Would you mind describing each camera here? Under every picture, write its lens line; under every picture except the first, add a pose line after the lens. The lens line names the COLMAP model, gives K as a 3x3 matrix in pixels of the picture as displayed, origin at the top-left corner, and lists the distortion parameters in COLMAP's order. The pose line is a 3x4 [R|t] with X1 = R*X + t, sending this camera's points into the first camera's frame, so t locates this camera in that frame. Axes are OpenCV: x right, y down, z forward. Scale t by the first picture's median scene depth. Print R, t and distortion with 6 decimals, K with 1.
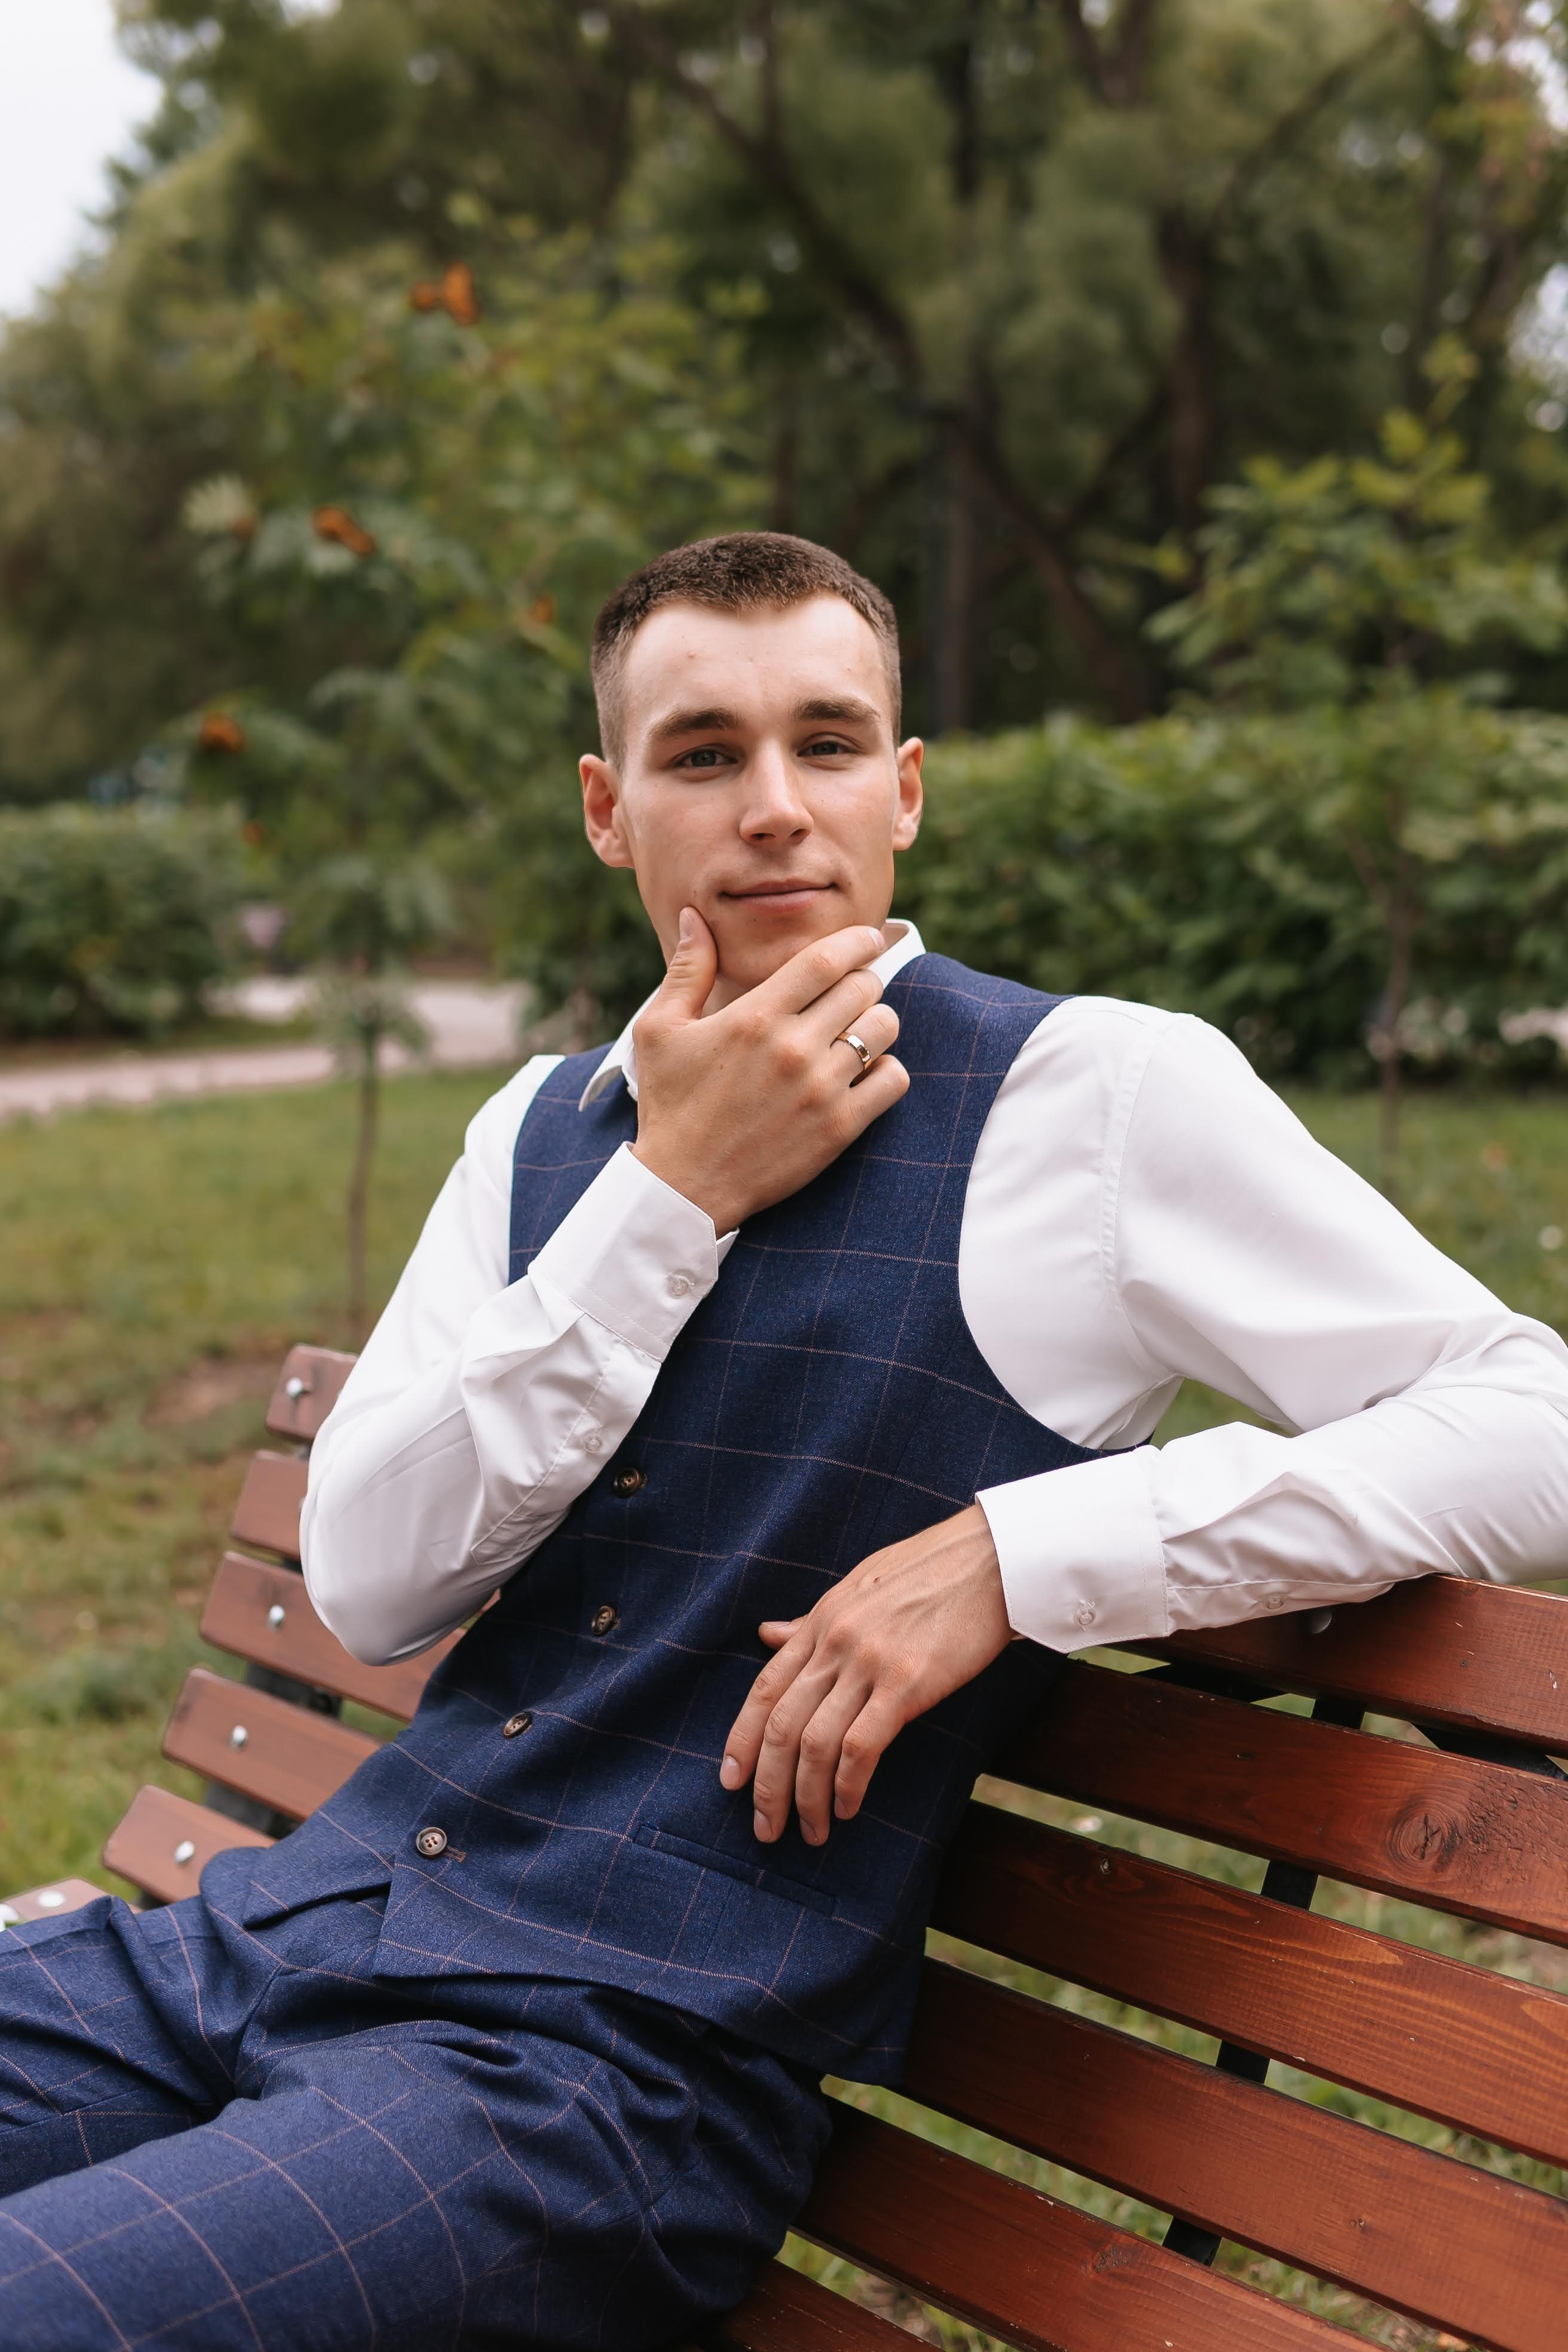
lens RADIAL K [[3145.3, 0, 785.4], [0, 3145.3, 1168.8], [0, 0, 1]] dist [-0.084548, -0.103683]
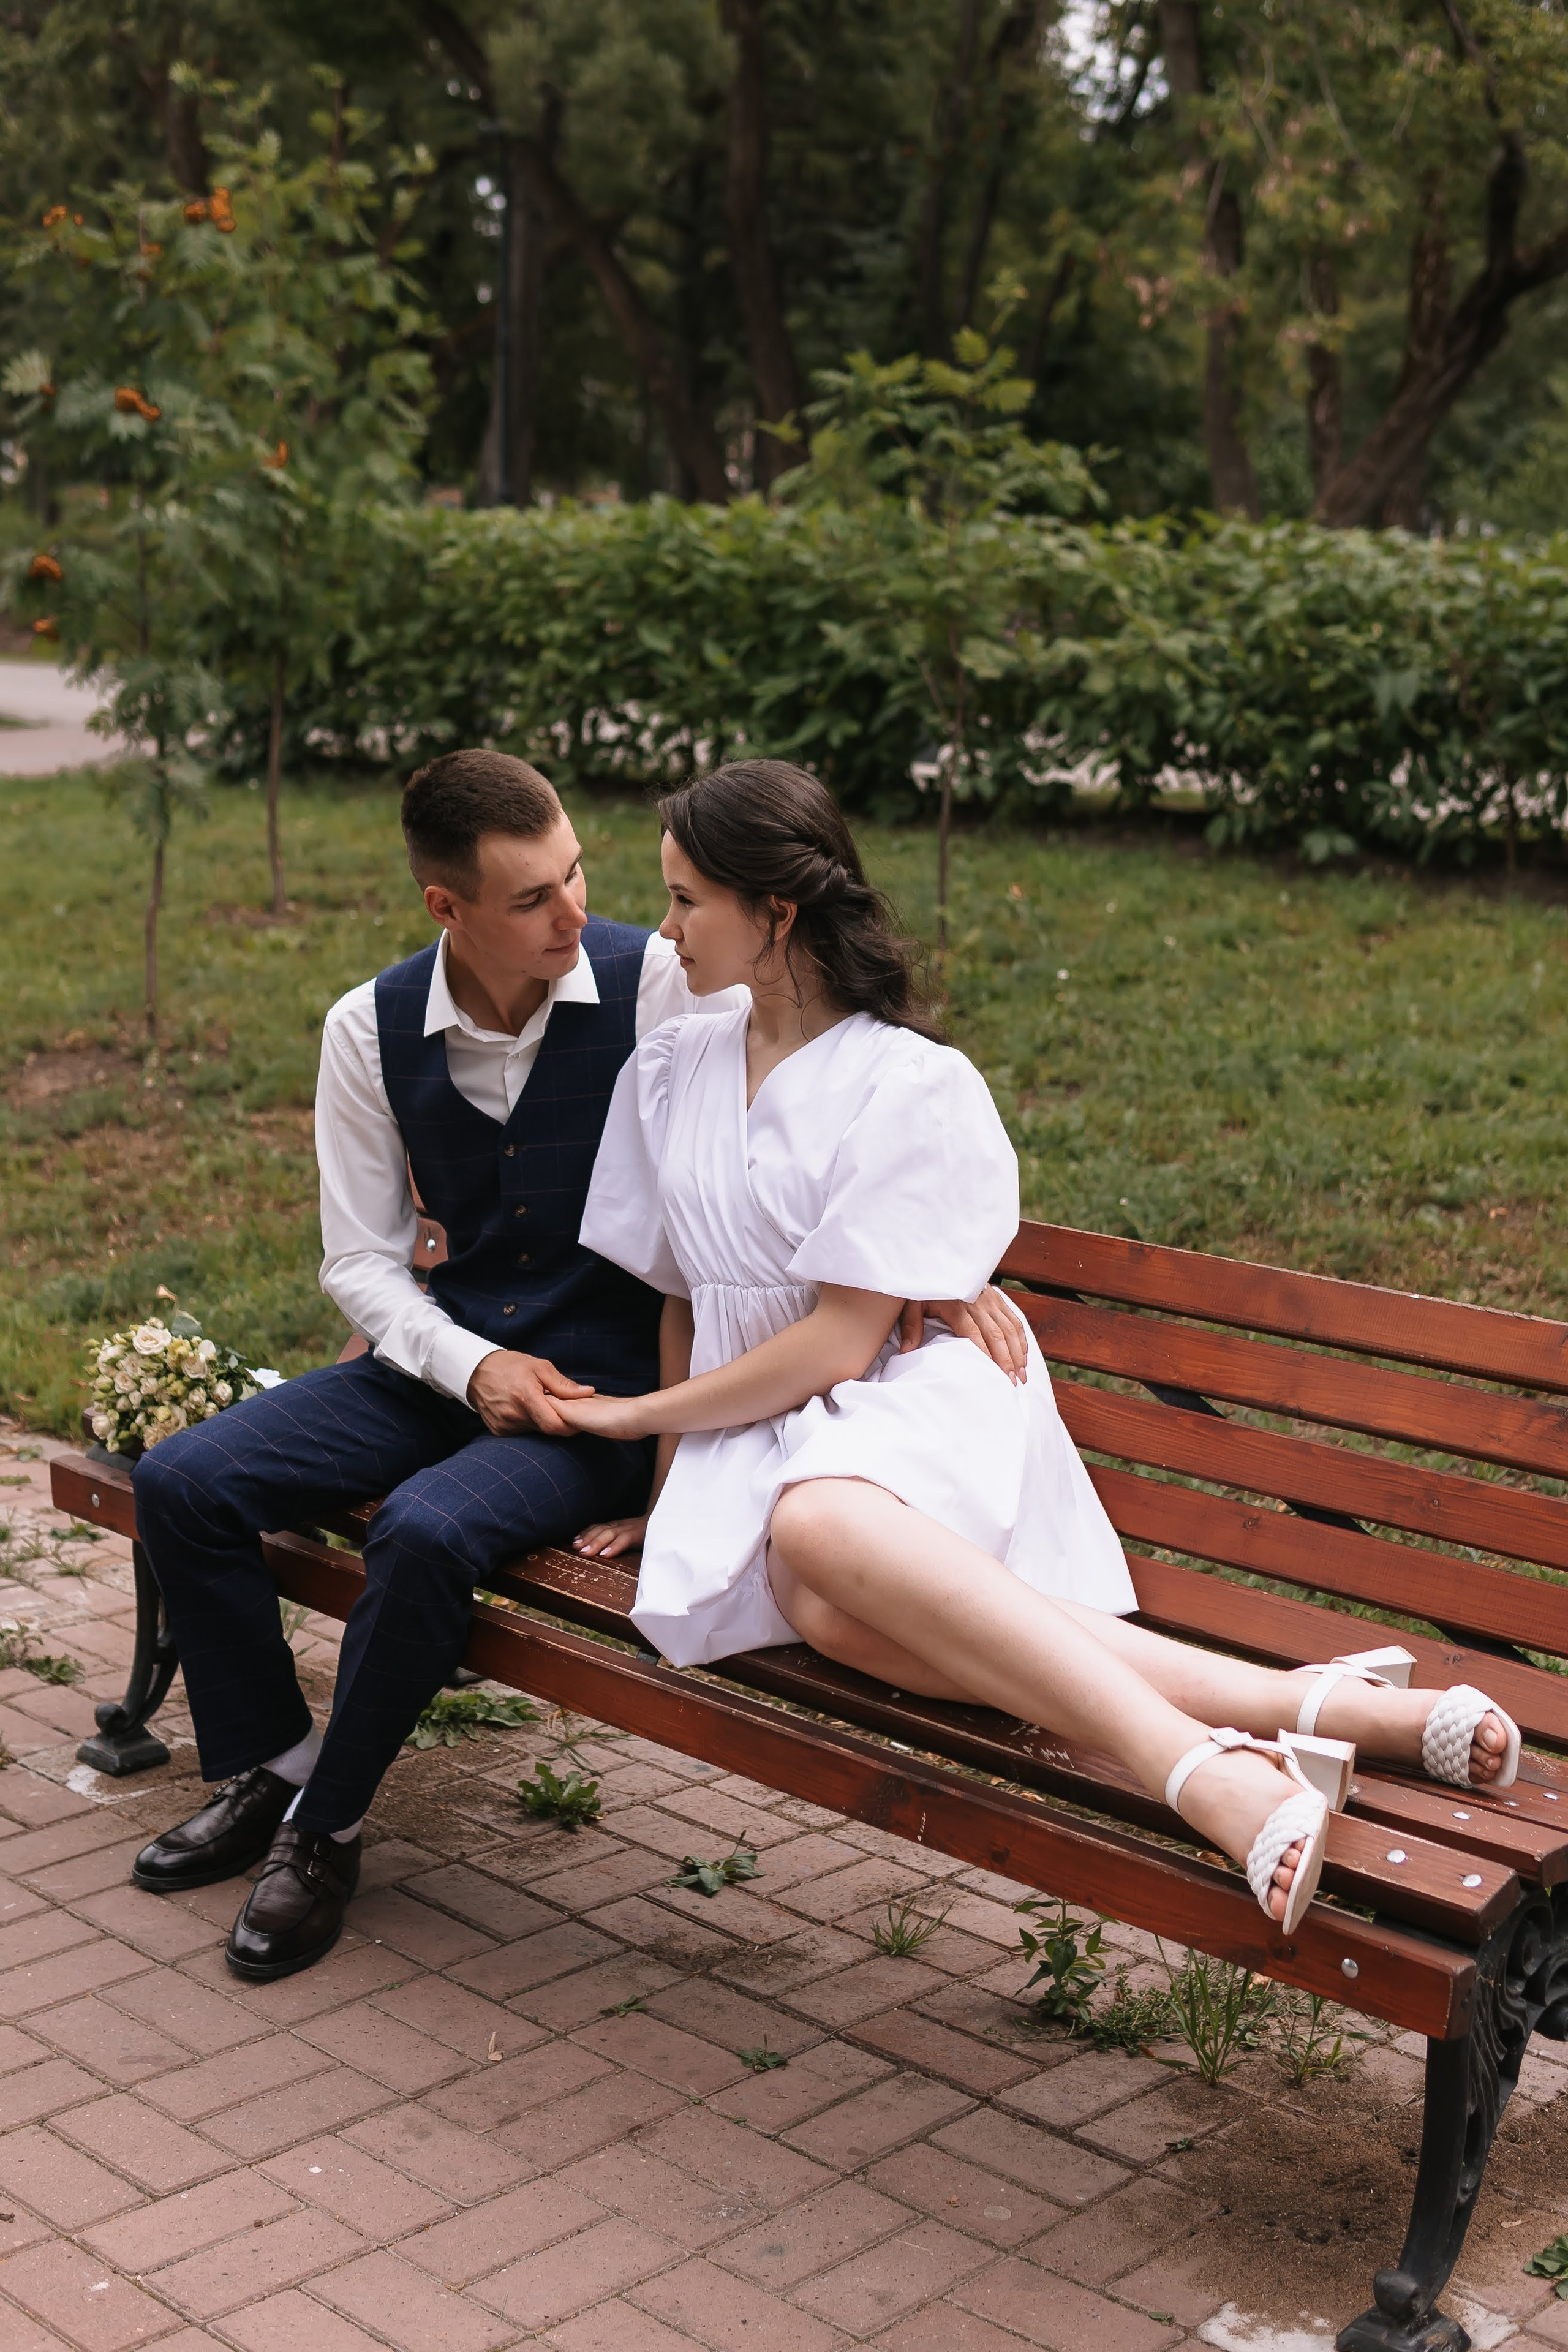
lens RADIAL K [[3107.2, 0, 784.0], [0, 3107.2, 1178.7], [0, 0, 1]] dist [-0.095649, -0.067919]
pose [[0.987672, 0.001930, 0.156524, -0.342303], [-0.020048, 0.993249, 0.114258, -0.167357], [-0.155247, -0.115987, 0.981043, -1.259147]]
